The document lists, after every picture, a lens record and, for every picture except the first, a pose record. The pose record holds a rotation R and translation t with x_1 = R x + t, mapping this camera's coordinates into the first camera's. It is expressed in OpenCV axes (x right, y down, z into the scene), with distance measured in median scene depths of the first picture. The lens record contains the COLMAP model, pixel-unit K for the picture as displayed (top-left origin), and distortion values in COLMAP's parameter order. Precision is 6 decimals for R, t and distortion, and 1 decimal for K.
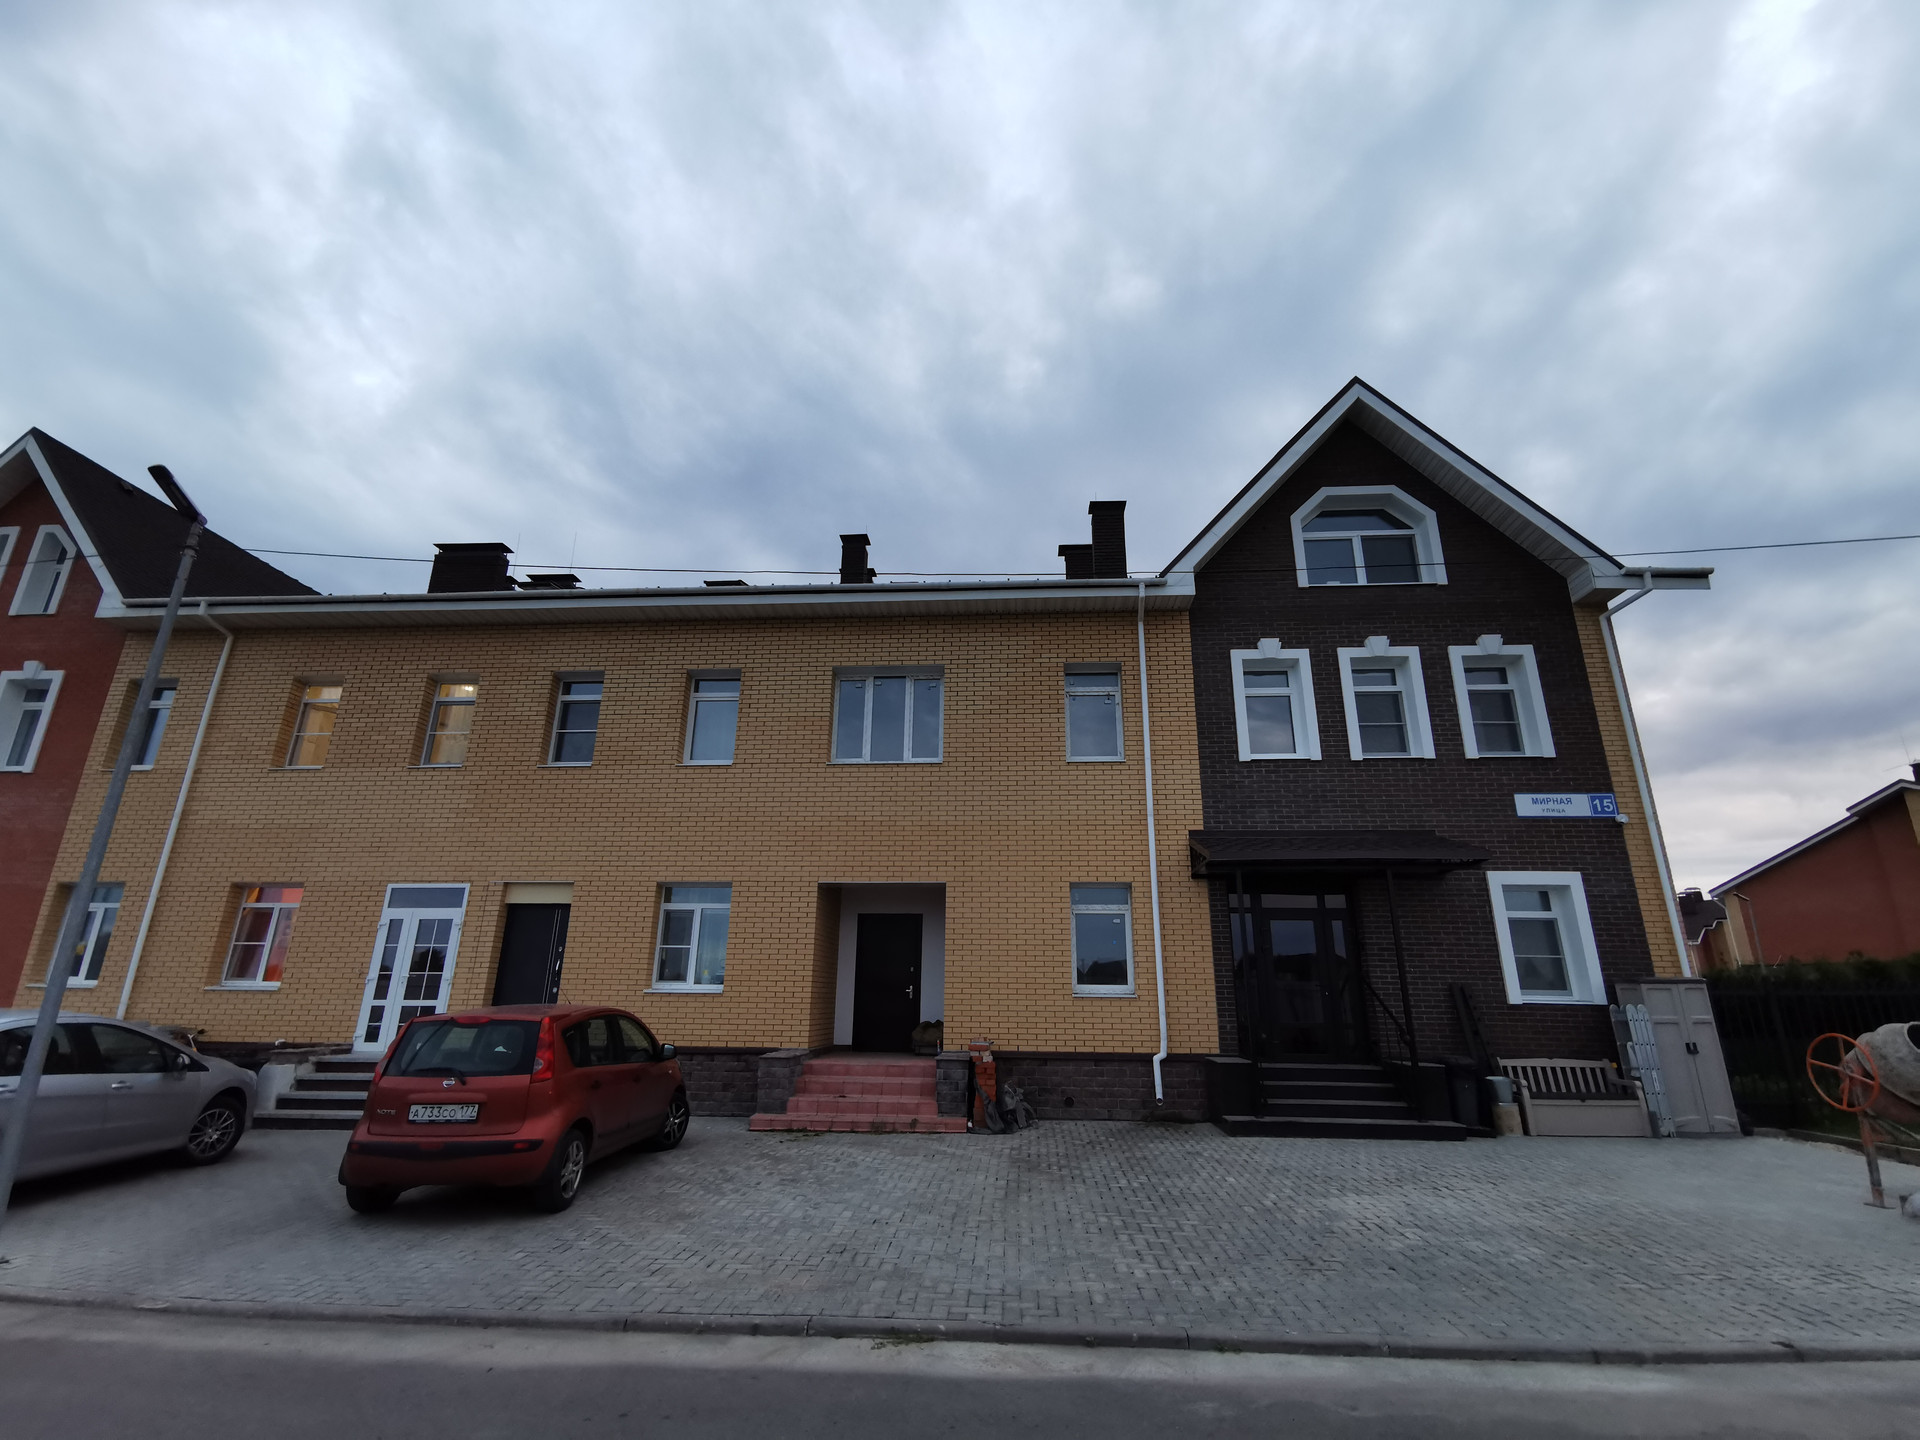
lens RADIAL K [[894.4, 0, 962.3], [0, 894.4, 714.4], [0, 0, 1]] dist [-0.002660, 0.022811]
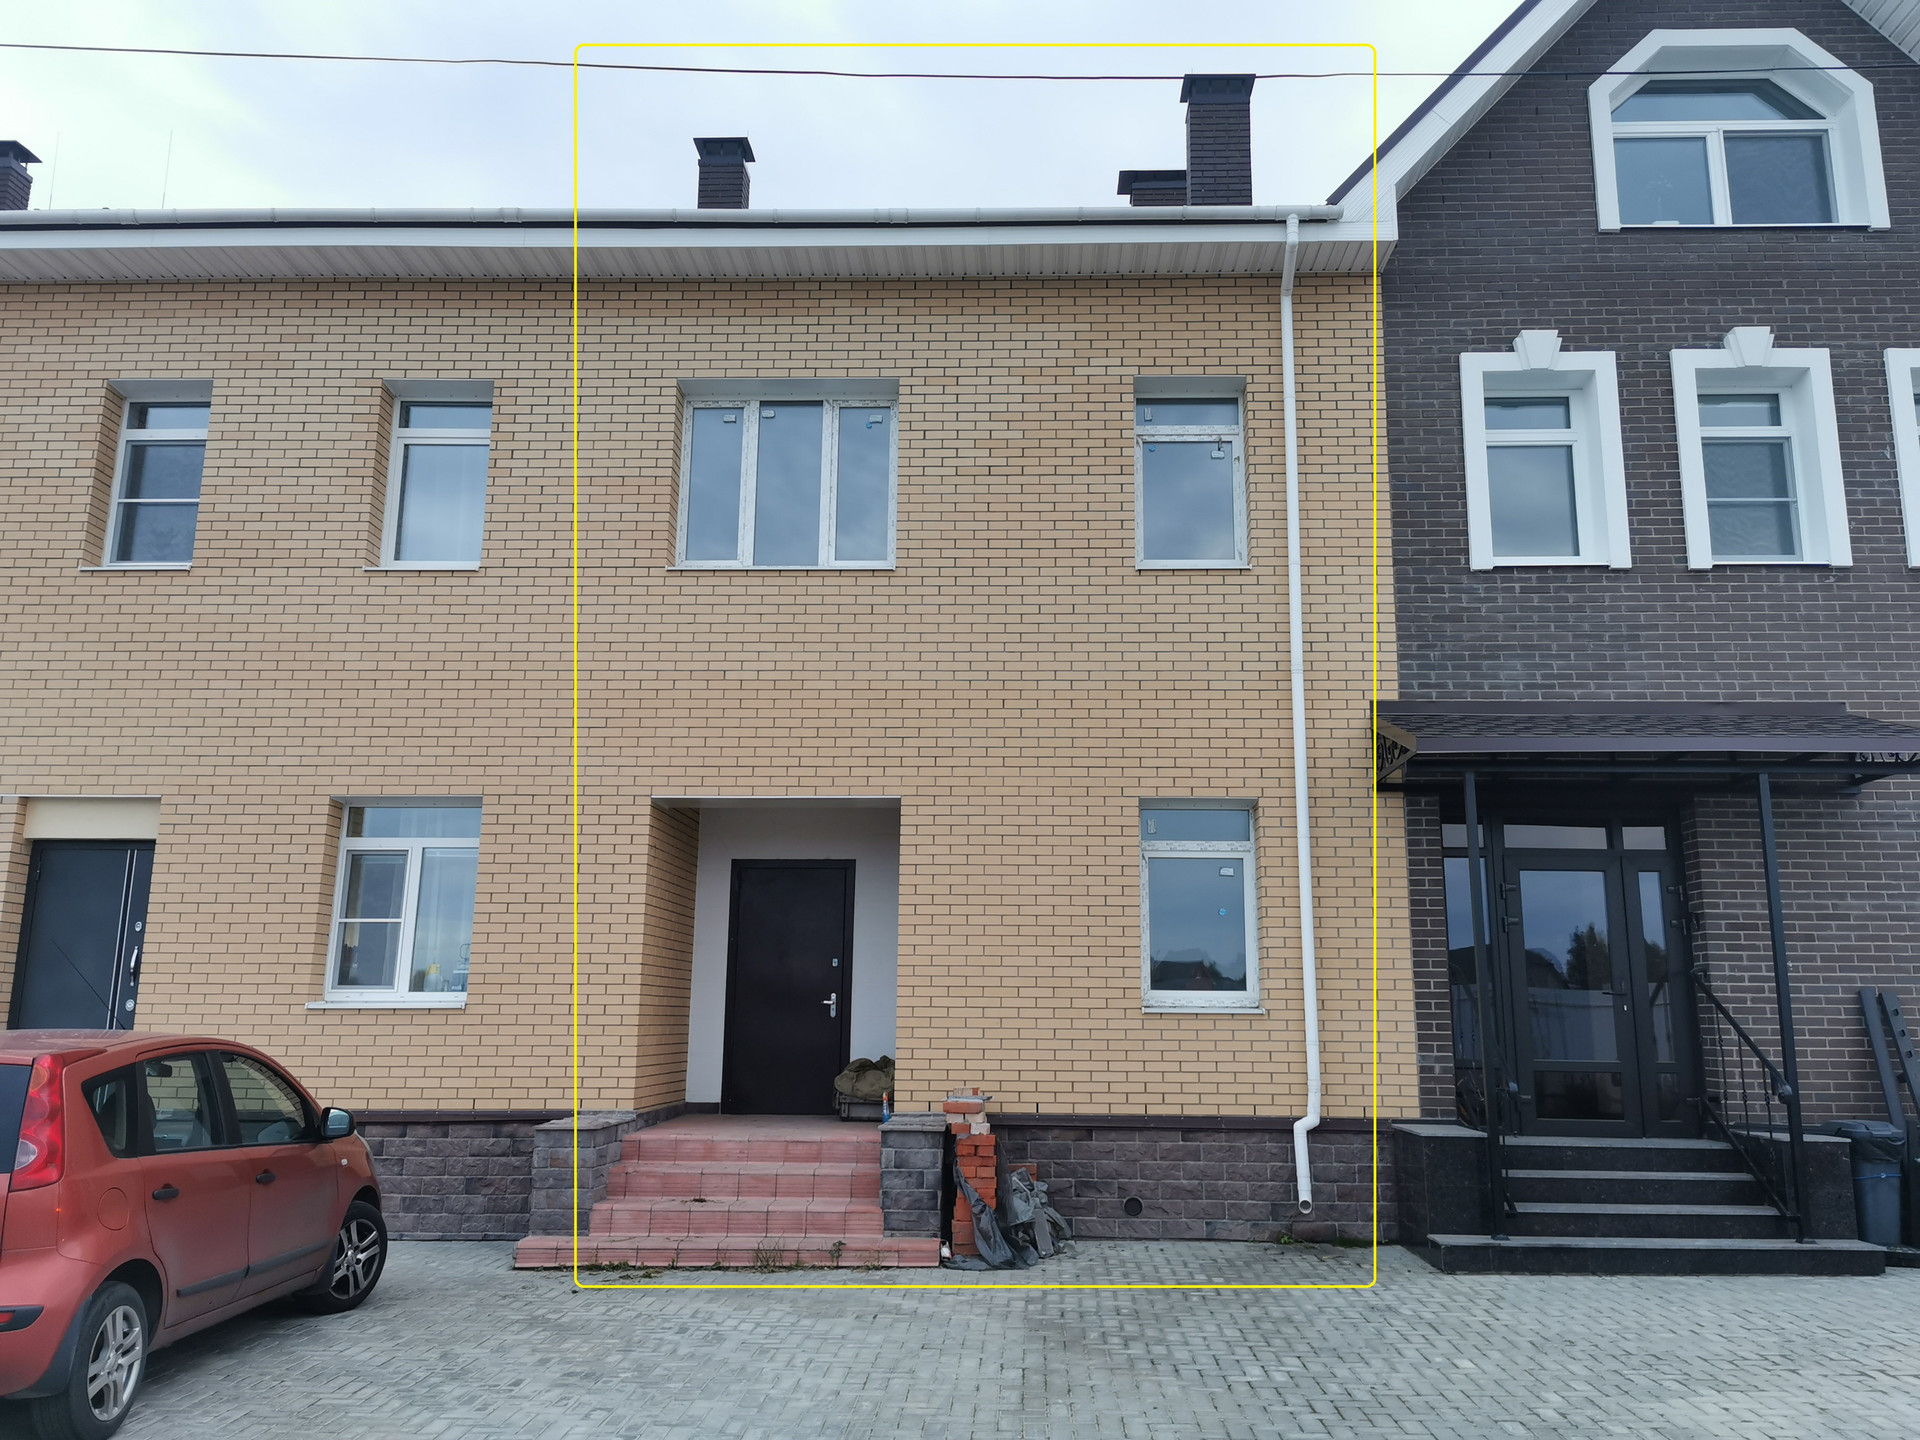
lens RADIAL K [[1549.3, 0, 987.4], [0, 1549.3, 719.9], [0, 0, 1]] dist [0.095590, -0.145372]
pose [[0.999210, 0.006277, 0.039246, -0.003949], [-0.010851, 0.993019, 0.117452, 0.037268], [-0.038235, -0.117785, 0.992303, 0.112085]]
